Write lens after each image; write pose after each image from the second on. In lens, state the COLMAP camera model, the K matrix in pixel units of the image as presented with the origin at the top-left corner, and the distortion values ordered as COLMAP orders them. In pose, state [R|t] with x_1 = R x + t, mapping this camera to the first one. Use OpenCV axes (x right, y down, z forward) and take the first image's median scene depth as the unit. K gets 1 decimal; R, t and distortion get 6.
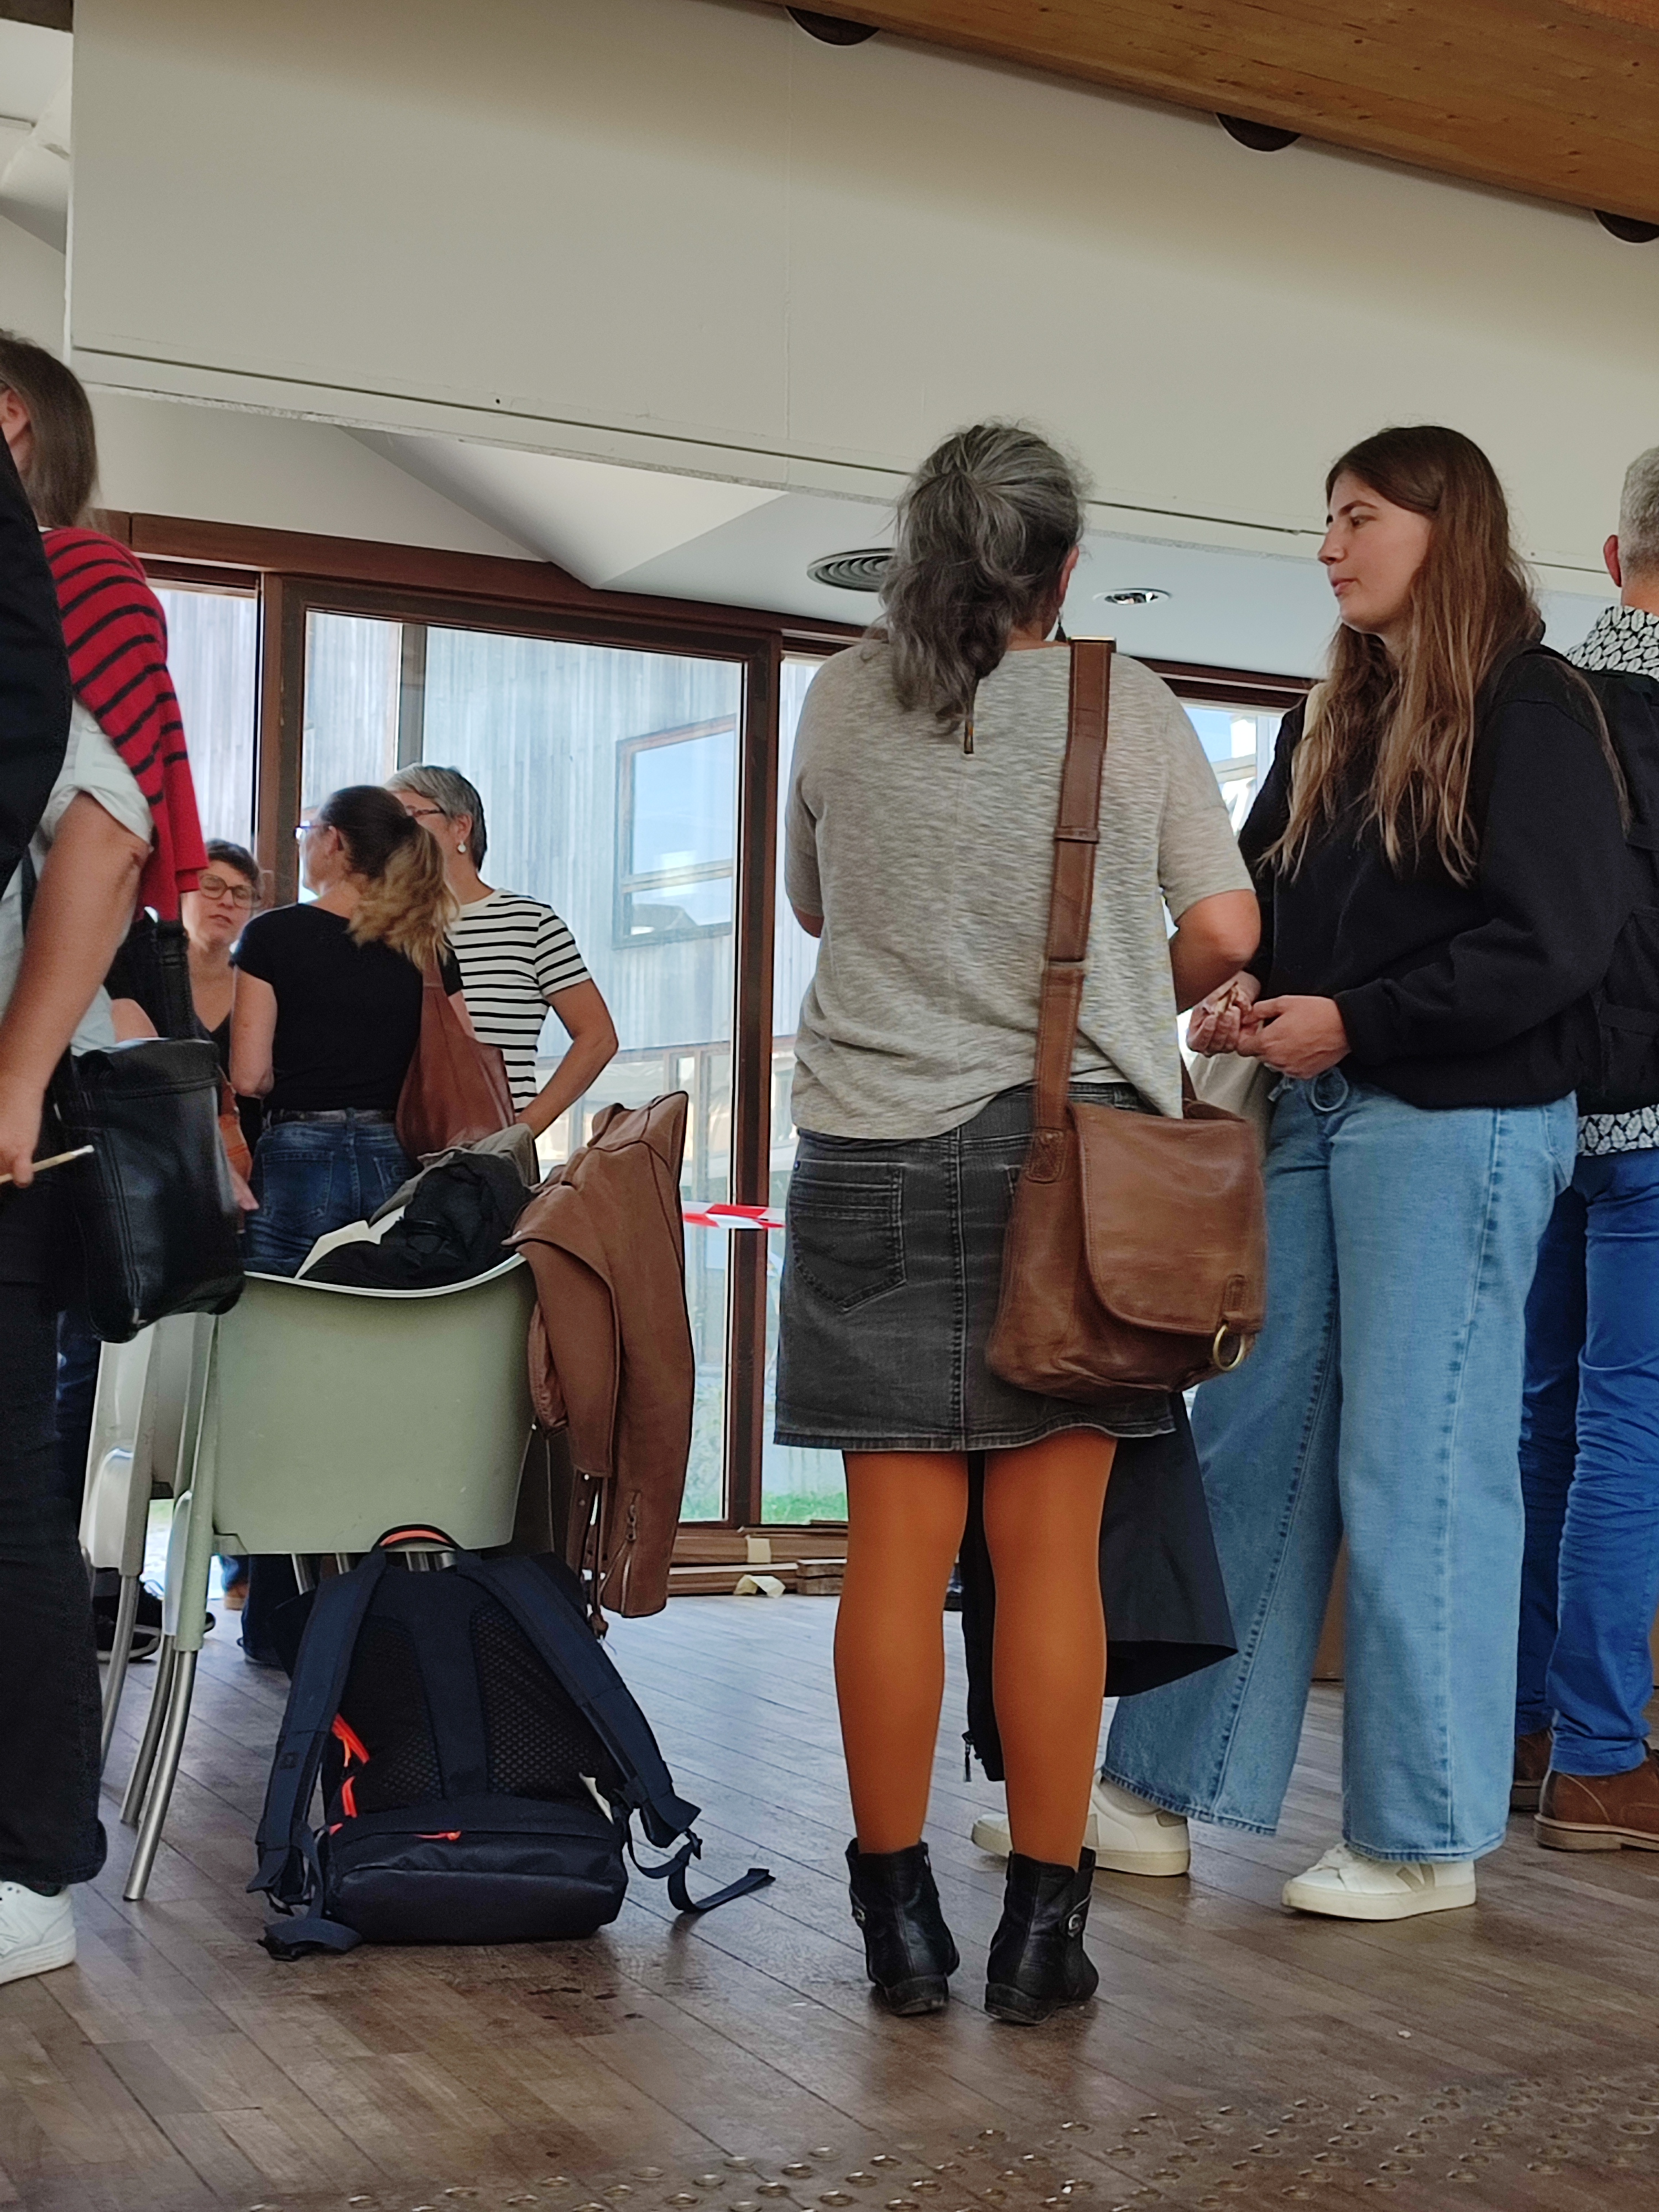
lens RADIAL K [[3186.0, 0, 829.5], [0, 3186.0, 1106.0], [0, 0, 1]] dist [0.136995, -0.789381]
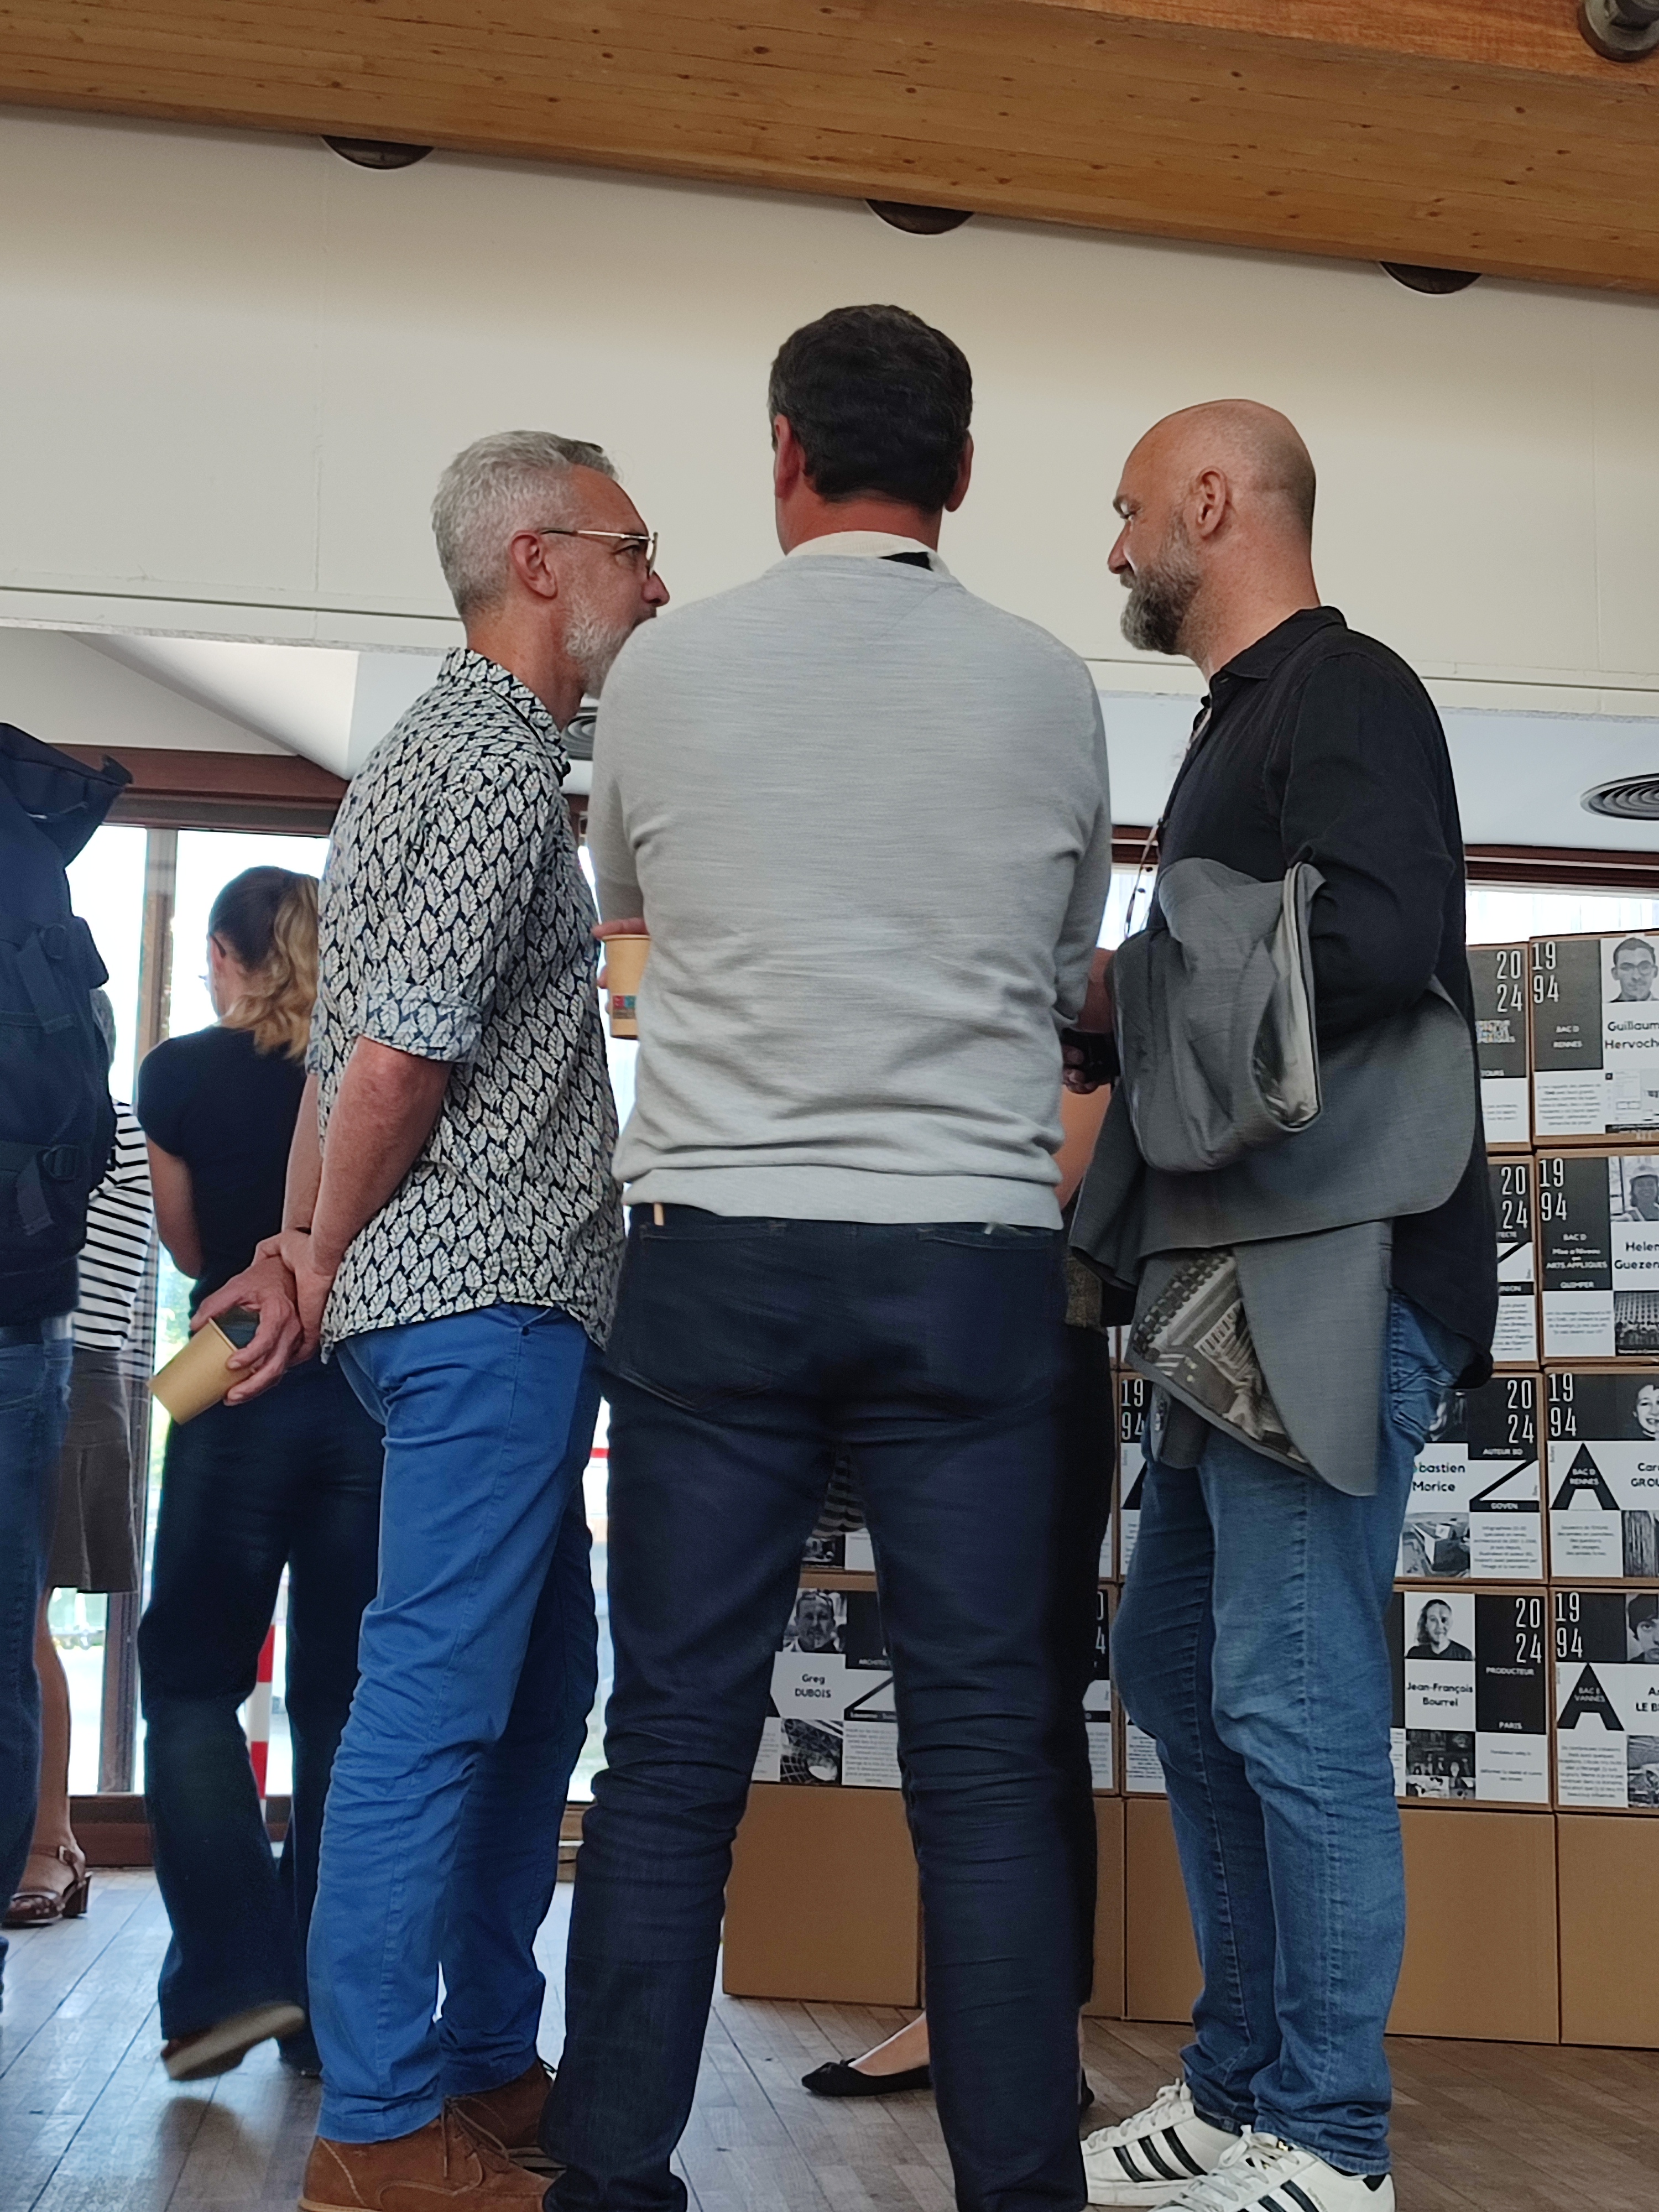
lens RADIAL K [[3186.0, 0, 829.5], [0, 3186.0, 1106.0], [0, 0, 1]] dist [0.136995, -0.789381]
pose [[0.958220, -0.039271, -0.283322, 0.362133], [0.016213, 0.996395, -0.083273, 0.015414], [0.285571, 0.075200, 0.955403, 0.169822]]
